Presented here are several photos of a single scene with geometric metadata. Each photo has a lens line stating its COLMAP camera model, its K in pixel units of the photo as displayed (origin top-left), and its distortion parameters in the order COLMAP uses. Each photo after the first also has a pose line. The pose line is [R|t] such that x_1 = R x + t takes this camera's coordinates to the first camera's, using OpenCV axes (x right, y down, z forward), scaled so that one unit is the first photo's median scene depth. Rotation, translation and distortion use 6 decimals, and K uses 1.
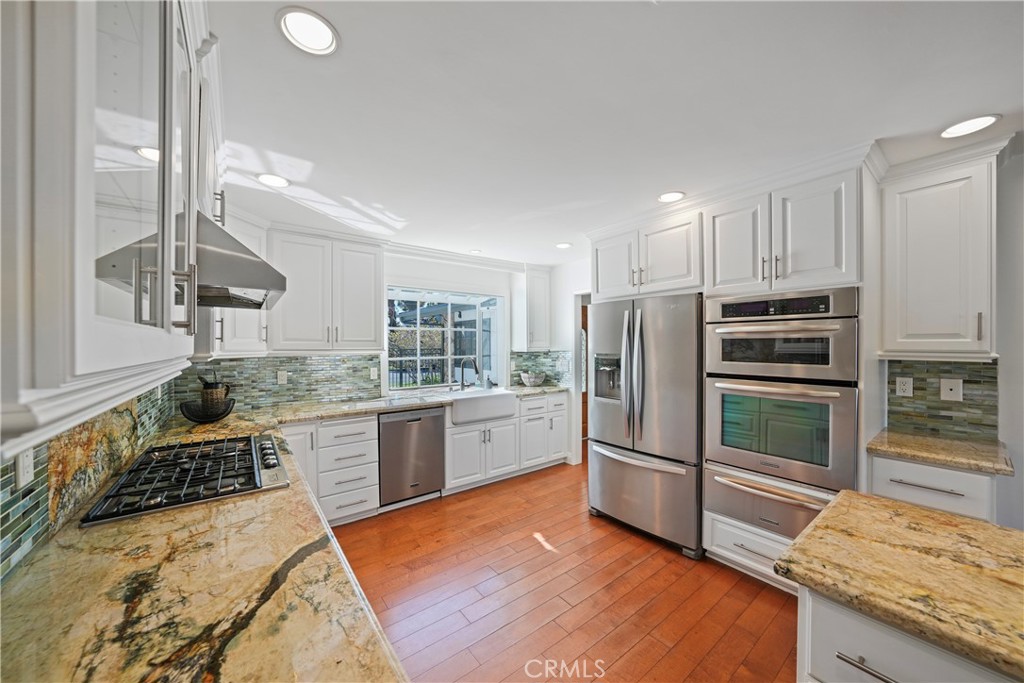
lens RADIAL K [[361.2, 0, 527.2], [0, 361.2, 350.3], [0, 0, 1]] dist [-0.022956, 0.003222]
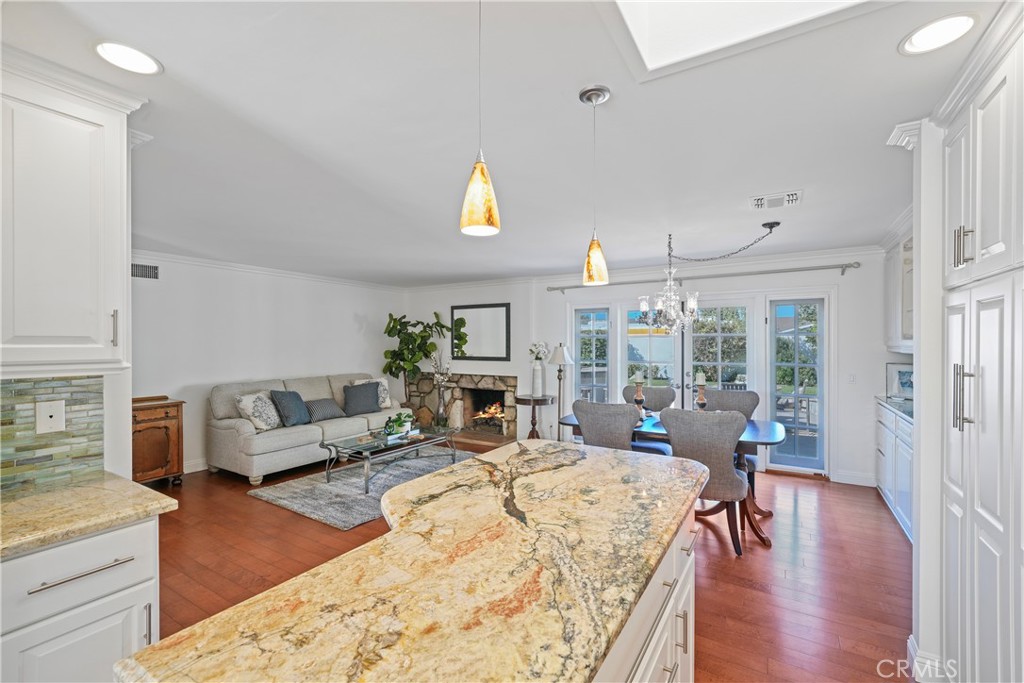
lens RADIAL K [[442.4, 0, 493.8], [0, 442.4, 327.8], [0, 0, 1]] dist [0.004562, 0.000296]
pose [[-0.313449, 0.031850, 0.949071, 0.079040], [0.012609, 0.999489, -0.029377, -0.026758], [-0.949521, 0.002759, -0.313691, 0.426463]]
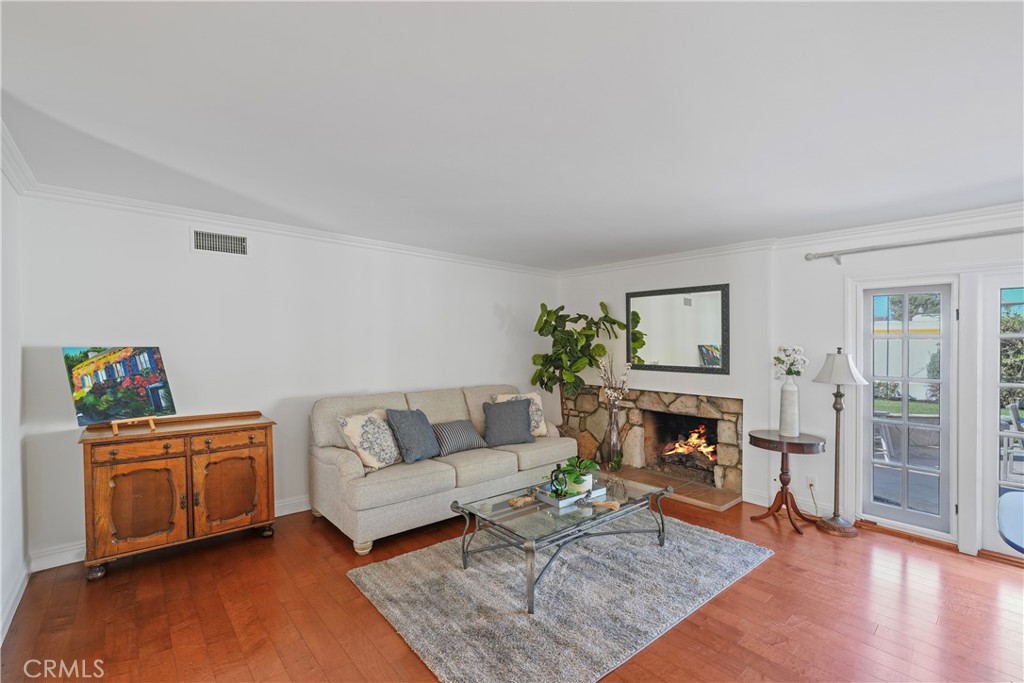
lens RADIAL K [[442.4, 0, 498.6], [0, 442.4, 342.5], [0, 0, 1]] dist [0.004562, 0.000296]
pose [[-0.048977, 0.003027, 0.998795, 1.101795], [0.001673, 0.999994, -0.002949, -0.022182], [-0.998799, 0.001527, -0.048982, 0.481981]]
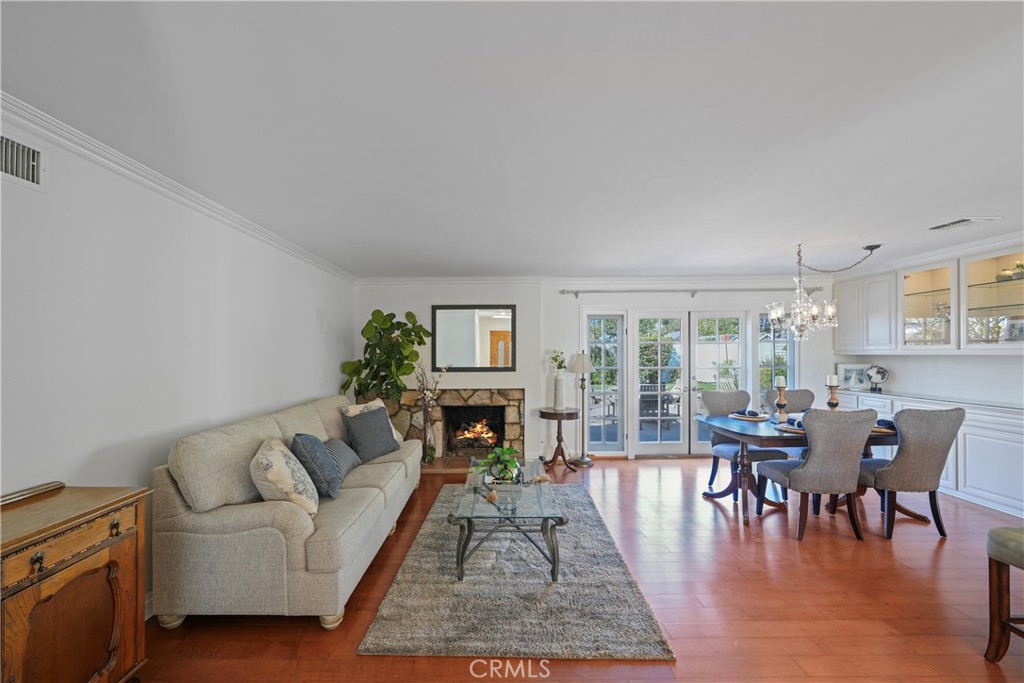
lens RADIAL K [[409.4, 0, 482.9], [0, 409.4, 342.2], [0, 0, 1]] dist [0.004276, 0.000781]
pose [[-0.783517, 0.020454, 0.621034, 1.658553], [0.014148, 0.999786, -0.015078, -0.025956], [-0.621210, -0.003027, -0.783638, 1.480650]]
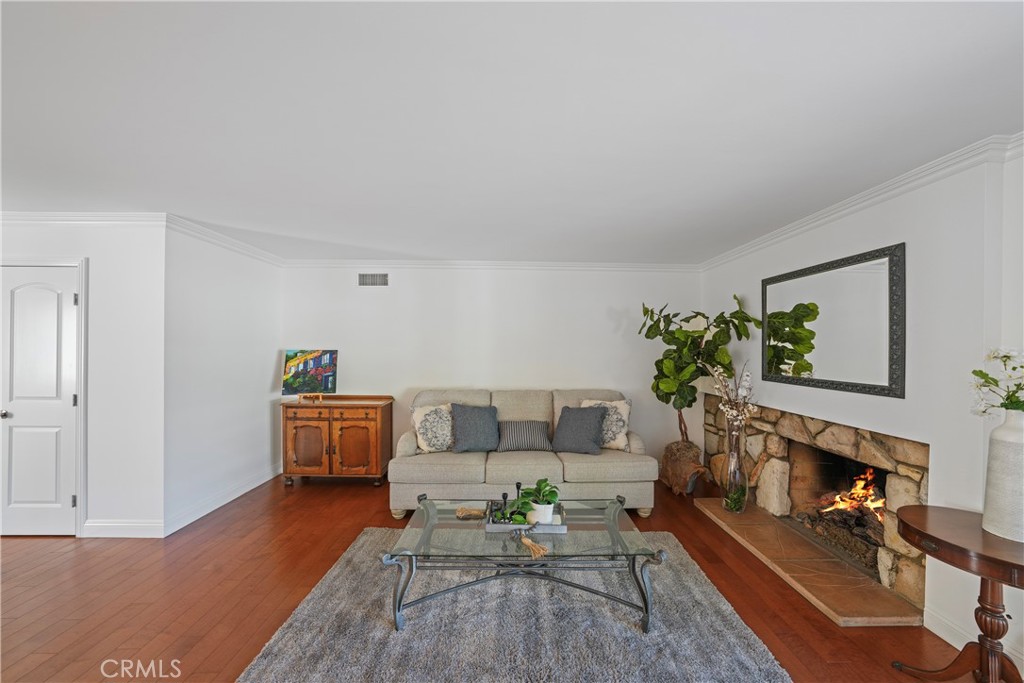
lens RADIAL K [[361.2, 0, 516.5], [0, 361.2, 345.9], [0, 0, 1]] dist [-0.022956, 0.003222]
pose [[0.596300, 0.003215, 0.802755, 1.718848], [0.003884, 0.999969, -0.006890, -0.018320], [-0.802752, 0.007227, 0.596269, -0.427683]]
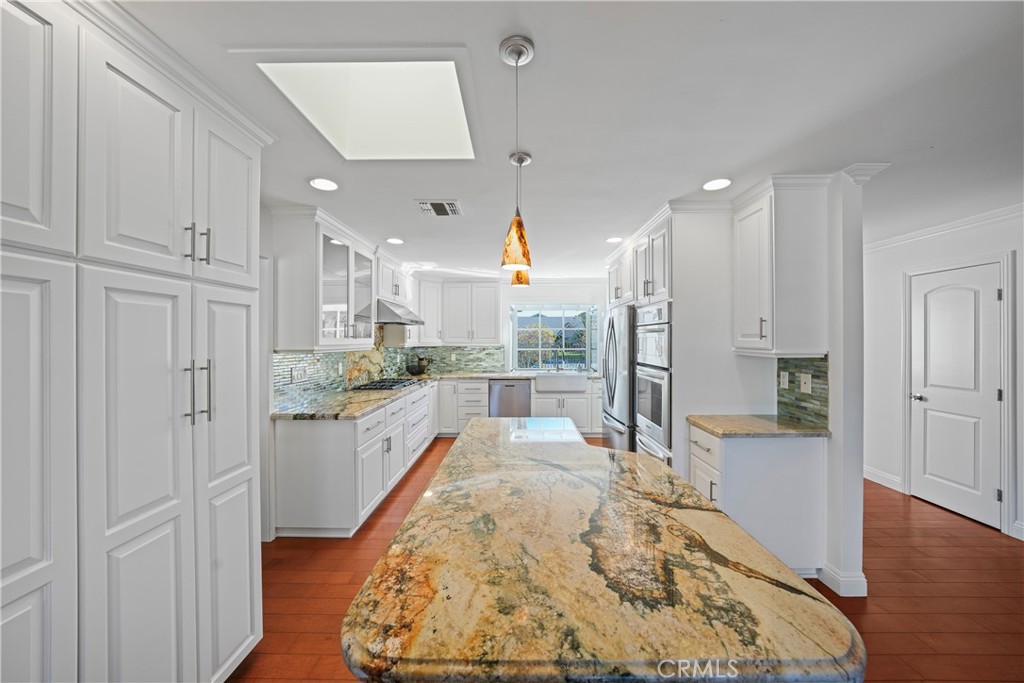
lens RADIAL K [[361.2, 0, 513.8], [0, 361.2, 340.0], [0, 0, 1]] dist [-0.022956, 0.003222]
pose [[0.782324, 0.002476, -0.622867, 1.151929], [-0.008600, 0.999940, -0.006827, -0.008514], [0.622813, 0.010698, 0.782298, -0.451631]]
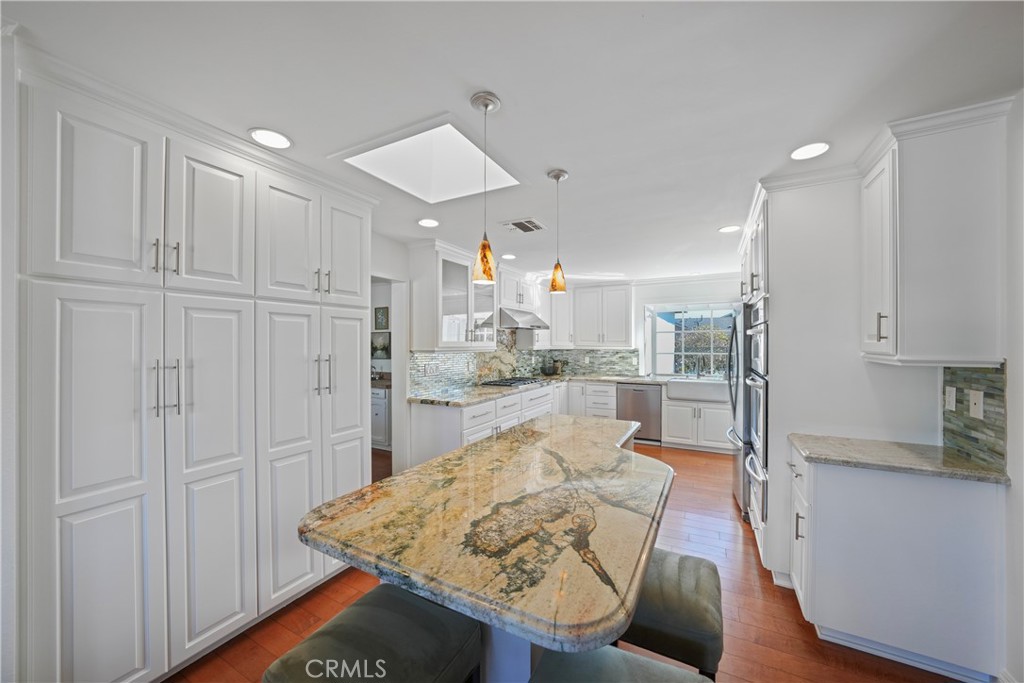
lens RADIAL K [[361.2, 0, 520.2], [0, 361.2, 344.9], [0, 0, 1]] dist [-0.022956, 0.003222]
pose [[0.416725, 0.005388, -0.909017, 1.453882], [-0.011264, 0.999936, 0.000763, -0.007469], [0.908963, 0.009921, 0.416759, -0.234656]]
